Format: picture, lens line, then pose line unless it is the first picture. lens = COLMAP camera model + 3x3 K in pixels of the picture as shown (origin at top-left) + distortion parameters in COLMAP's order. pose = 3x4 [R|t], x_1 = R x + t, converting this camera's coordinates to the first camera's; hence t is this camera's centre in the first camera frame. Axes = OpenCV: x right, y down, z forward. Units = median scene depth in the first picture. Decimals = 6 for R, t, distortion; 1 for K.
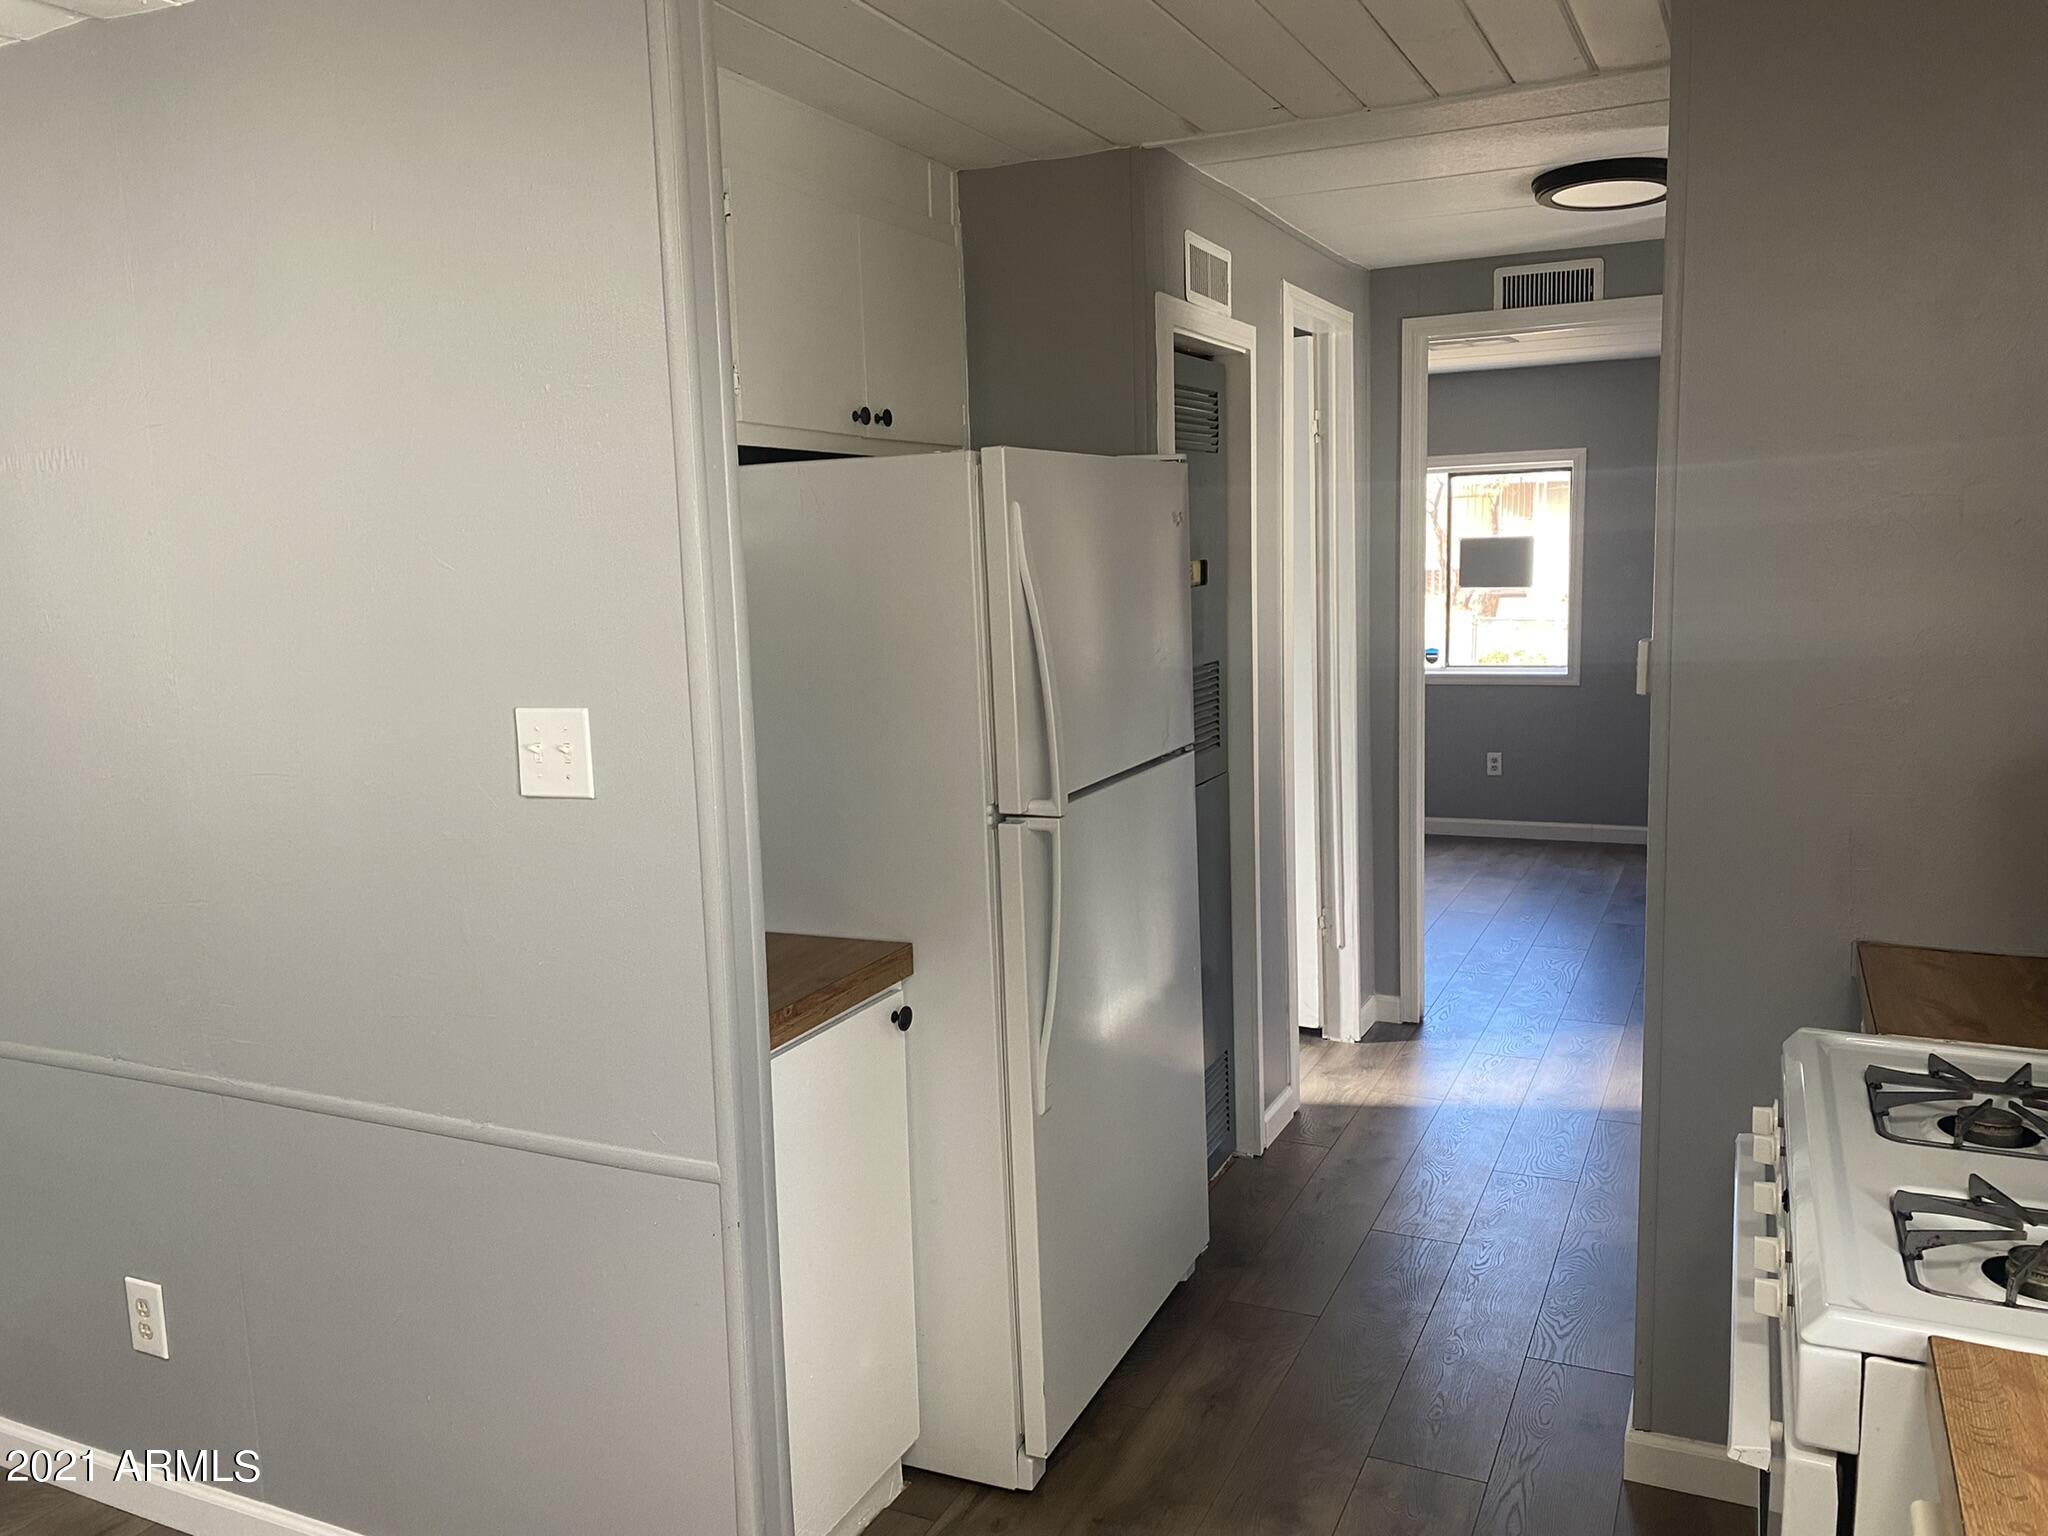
lens RADIAL K [[1560.0, 0, 1024.0], [0, 1560.0, 768.0], [0, 0, 1]] dist [0.040202, -0.033568]
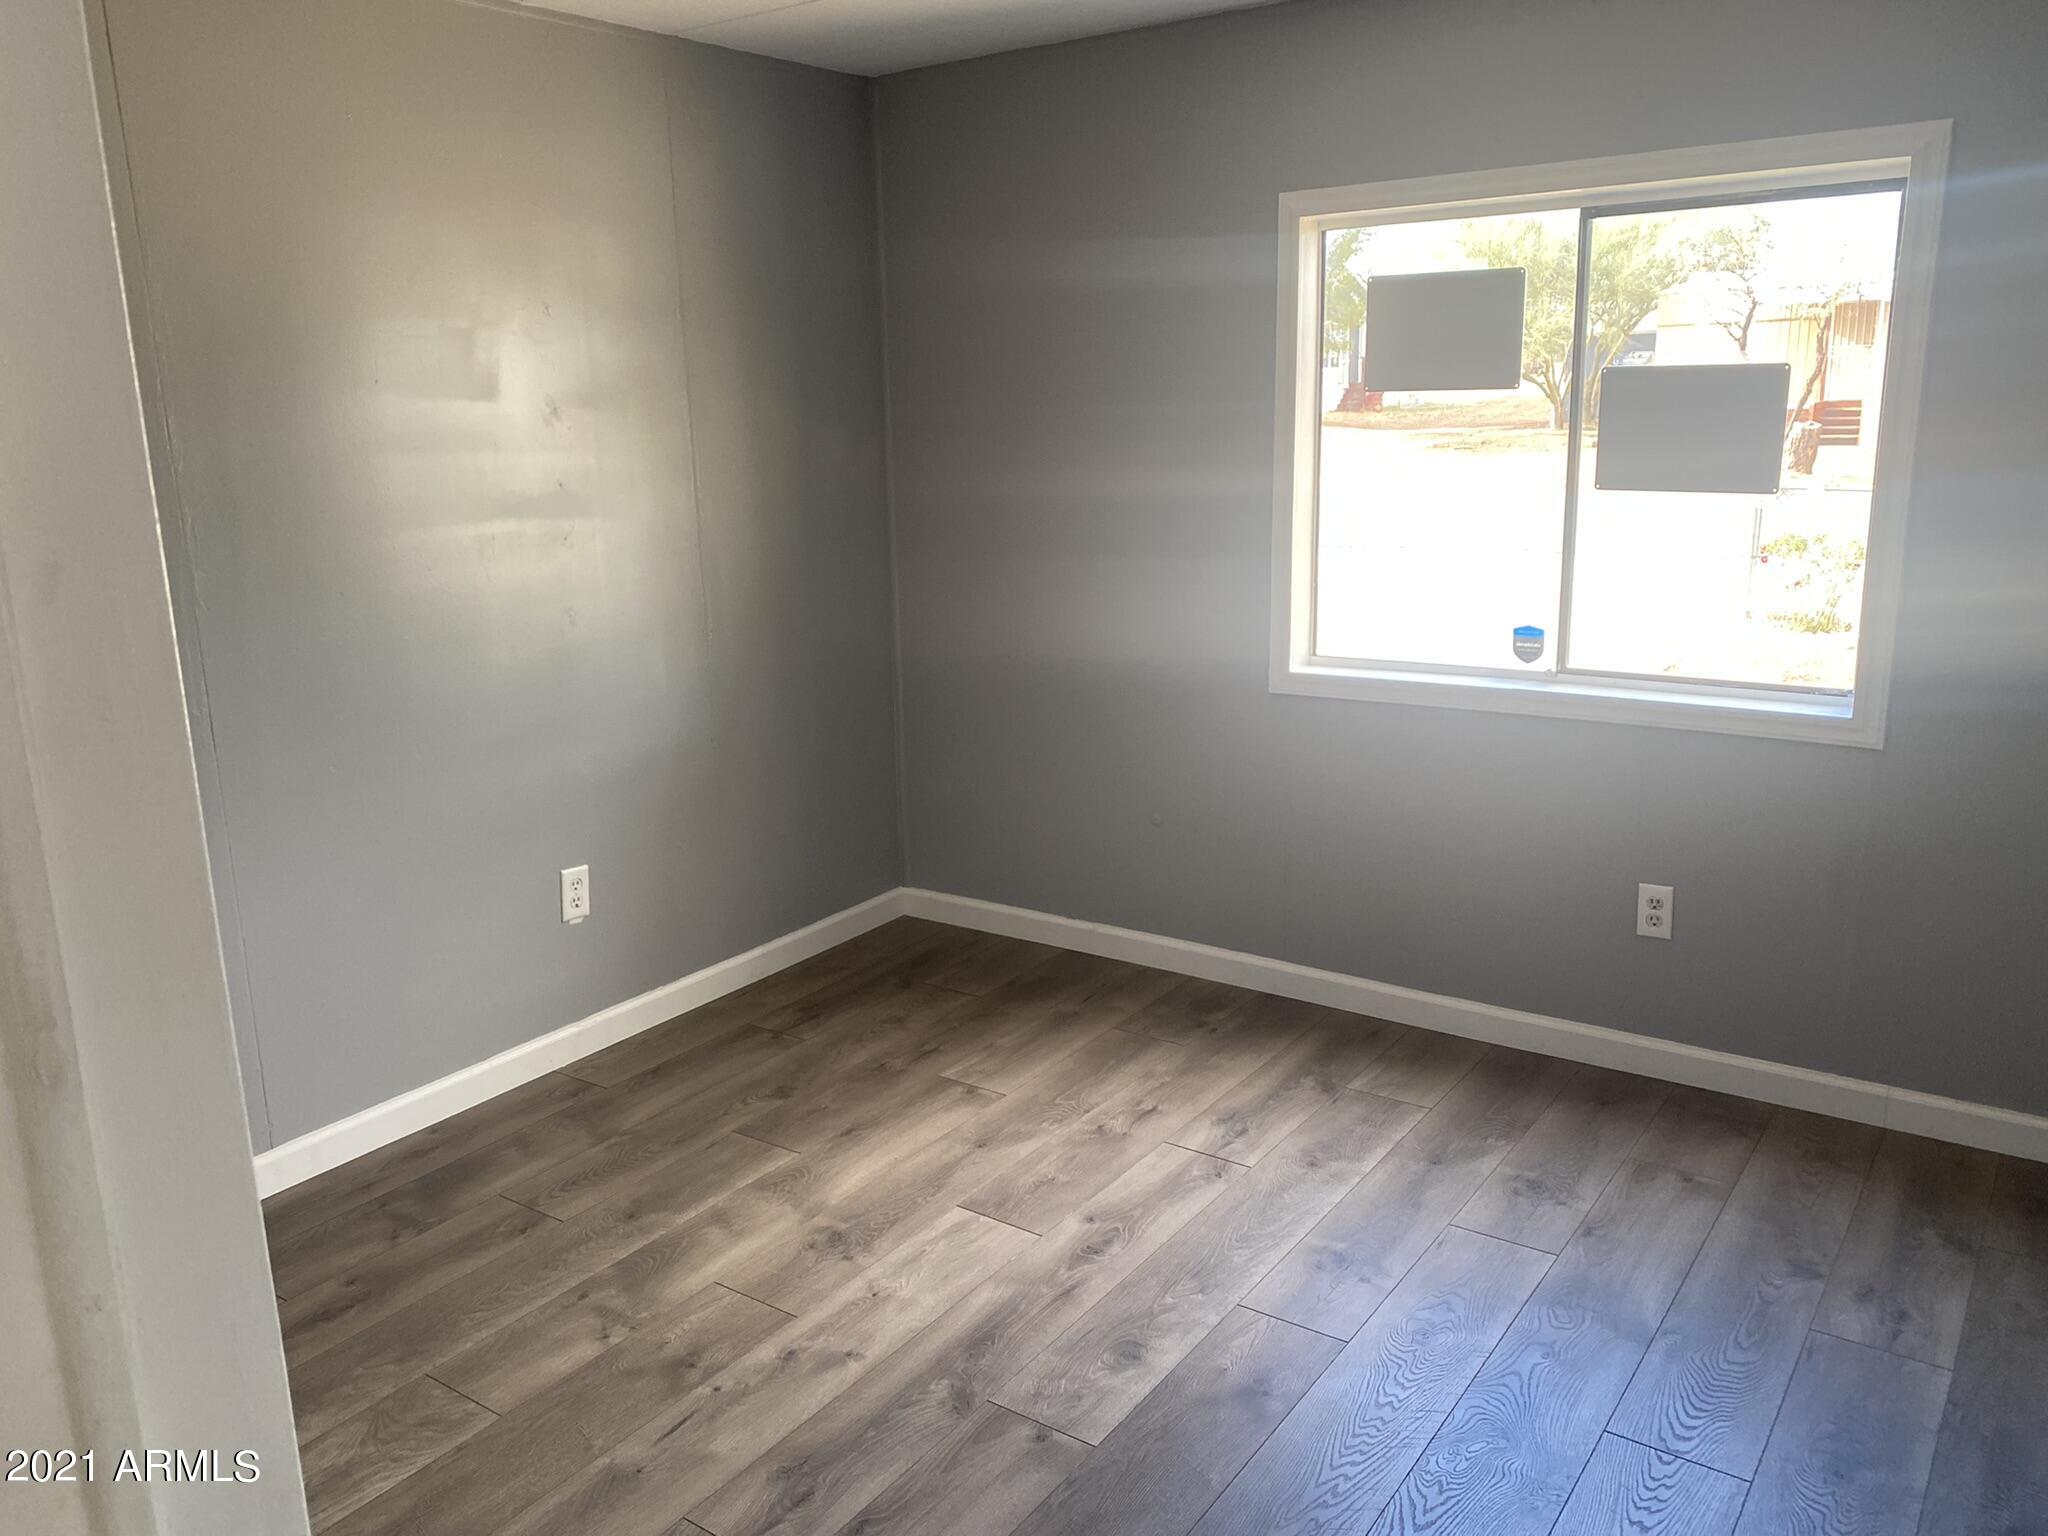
lens RADIAL K [[1560.0, 0, 1024.0], [0, 1560.0, 768.0], [0, 0, 1]] dist [0.040202, -0.033568]
pose [[0.985062, 0.040664, -0.167330, 0.201016], [-0.023666, 0.994467, 0.102350, -0.080994], [0.170566, -0.096861, 0.980574, 0.554757]]
